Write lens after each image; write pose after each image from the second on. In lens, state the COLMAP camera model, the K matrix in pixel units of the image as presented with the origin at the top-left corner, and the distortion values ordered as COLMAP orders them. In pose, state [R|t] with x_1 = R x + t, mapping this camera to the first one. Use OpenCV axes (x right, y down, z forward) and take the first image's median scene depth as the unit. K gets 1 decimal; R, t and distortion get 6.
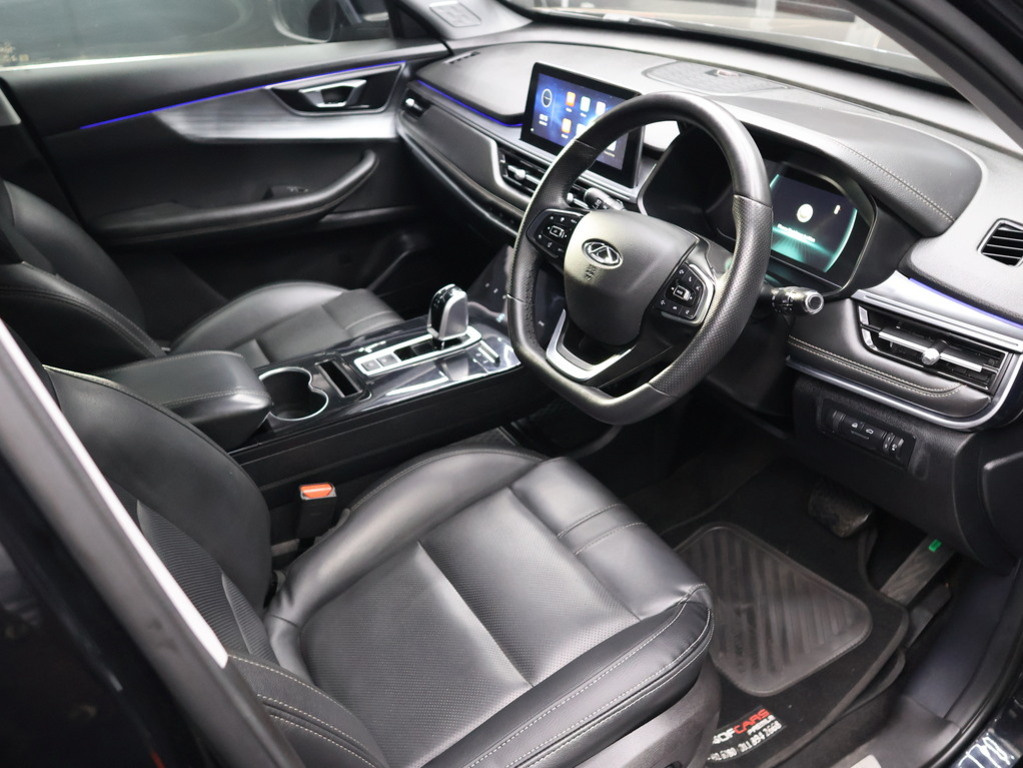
lens RADIAL K [[857.7, 0, 491.3], [0, 857.7, 385.3], [0, 0, 1]] dist [0.028681, -0.042549]
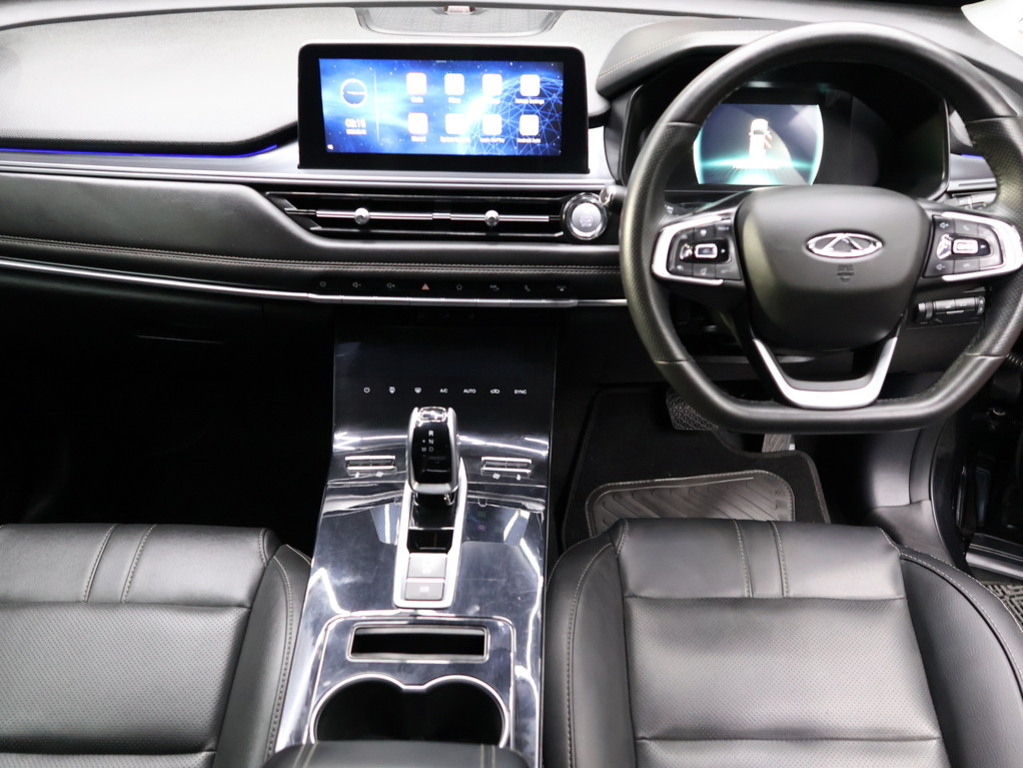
lens RADIAL K [[857.7, 0, 491.3], [0, 857.7, 385.3], [0, 0, 1]] dist [0.028681, -0.042549]
pose [[0.498813, -0.482484, 0.719996, -0.482239], [0.427693, 0.859561, 0.279704, -0.297289], [-0.753833, 0.168417, 0.635115, 0.577491]]
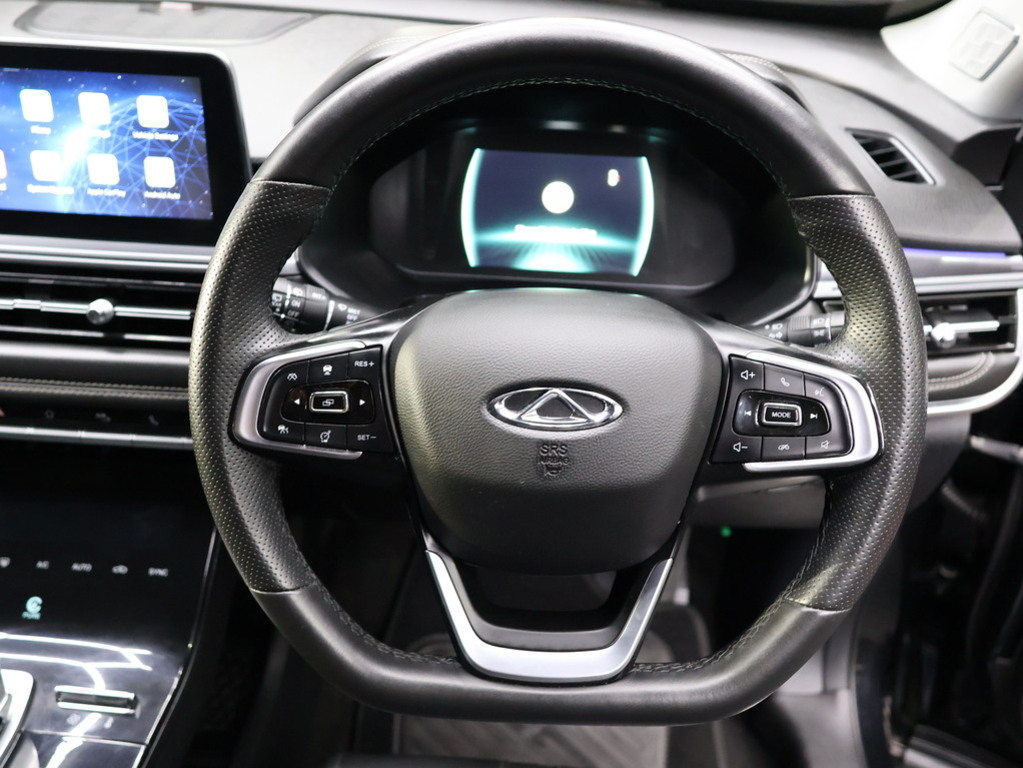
lens RADIAL K [[857.7, 0, 491.3], [0, 857.7, 385.3], [0, 0, 1]] dist [0.028681, -0.042549]
pose [[0.538170, -0.428324, 0.725887, -0.147707], [0.395511, 0.888869, 0.231264, -0.207116], [-0.744274, 0.162637, 0.647769, 0.556766]]
